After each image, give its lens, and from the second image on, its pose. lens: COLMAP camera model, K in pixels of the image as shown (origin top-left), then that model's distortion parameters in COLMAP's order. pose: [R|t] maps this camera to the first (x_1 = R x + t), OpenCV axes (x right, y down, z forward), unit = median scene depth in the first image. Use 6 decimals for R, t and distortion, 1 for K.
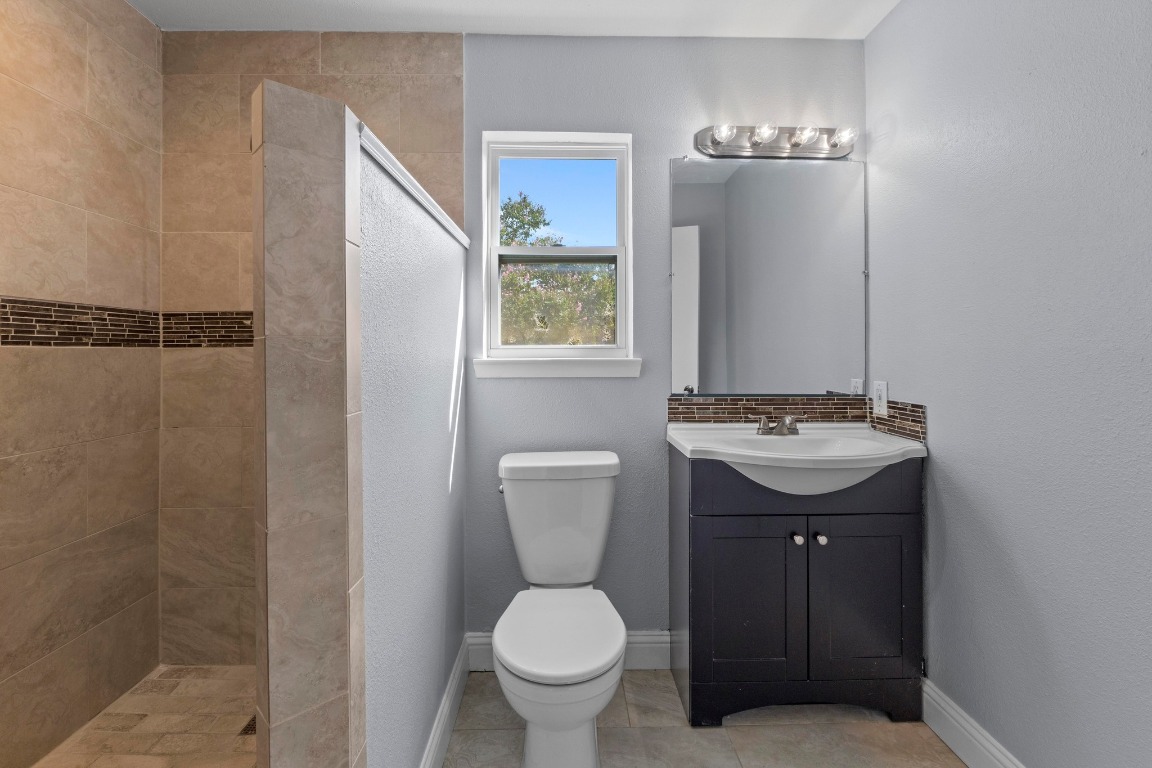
lens RADIAL K [[498.8, 0, 576.2], [0, 498.8, 347.0], [0, 0, 1]] dist [-0.006098, -0.000174]
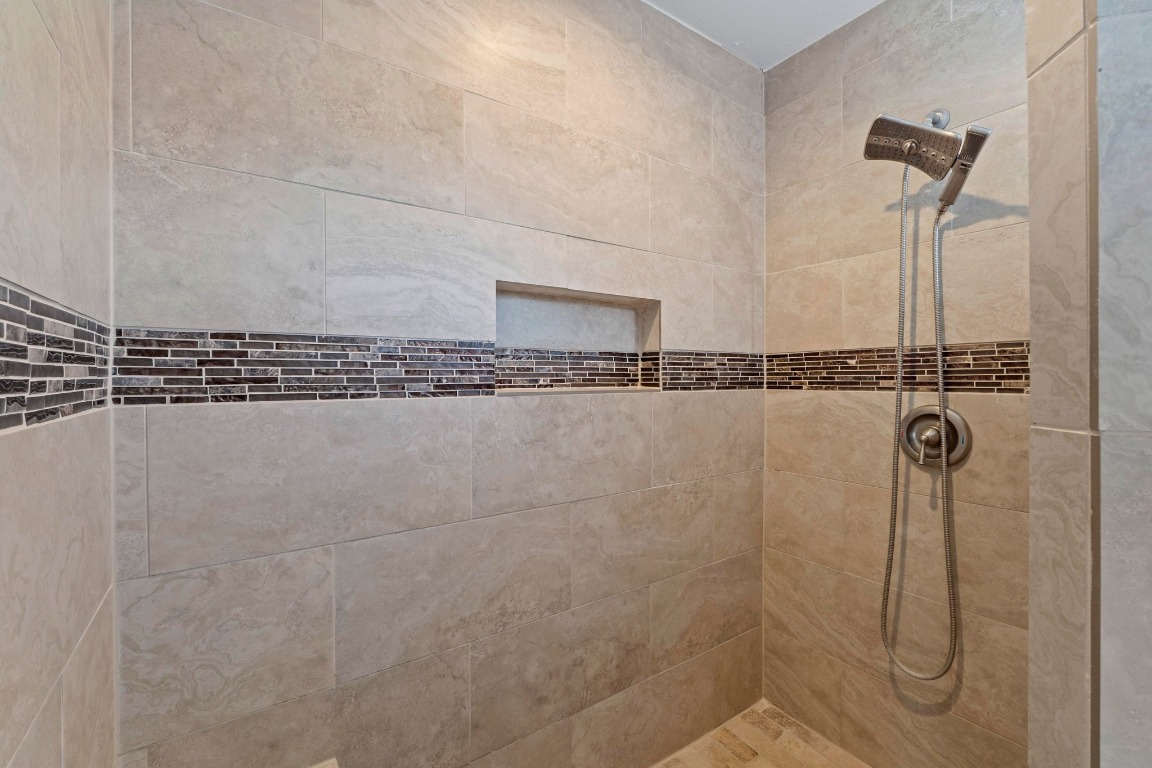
lens RADIAL K [[491.4, 0, 576.0], [0, 491.4, 384.0], [0, 0, 1]] dist [-0.003003, -0.000187]
pose [[0.542420, 0.013441, -0.840000, -0.204676], [0.007498, 0.999755, 0.020840, -0.033059], [0.840074, -0.017603, 0.542186, 0.134572]]
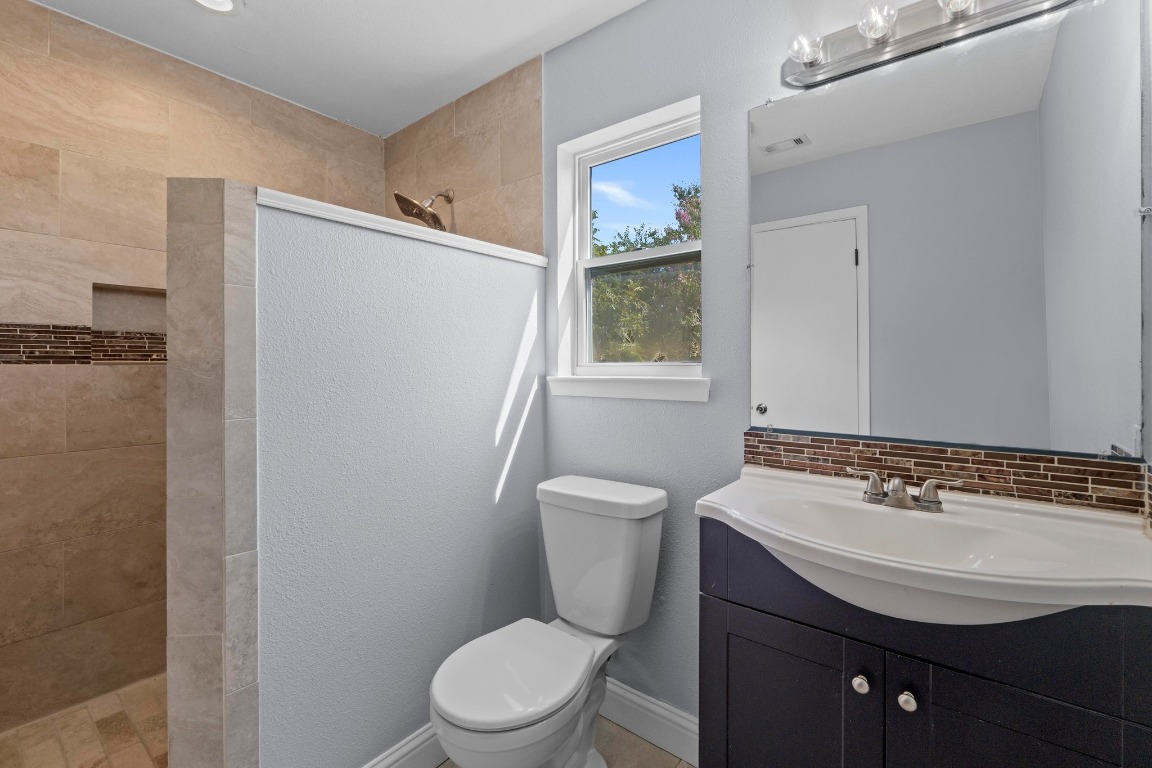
lens RADIAL K [[494.2, 0, 571.3], [0, 494.2, 365.9], [0, 0, 1]] dist [-0.003289, -0.000279]
pose [[0.766961, -0.000407, -0.641694, 0.469494], [0.005525, 0.999967, 0.005970, -0.002591], [0.641670, -0.008124, 0.766938, 0.268373]]
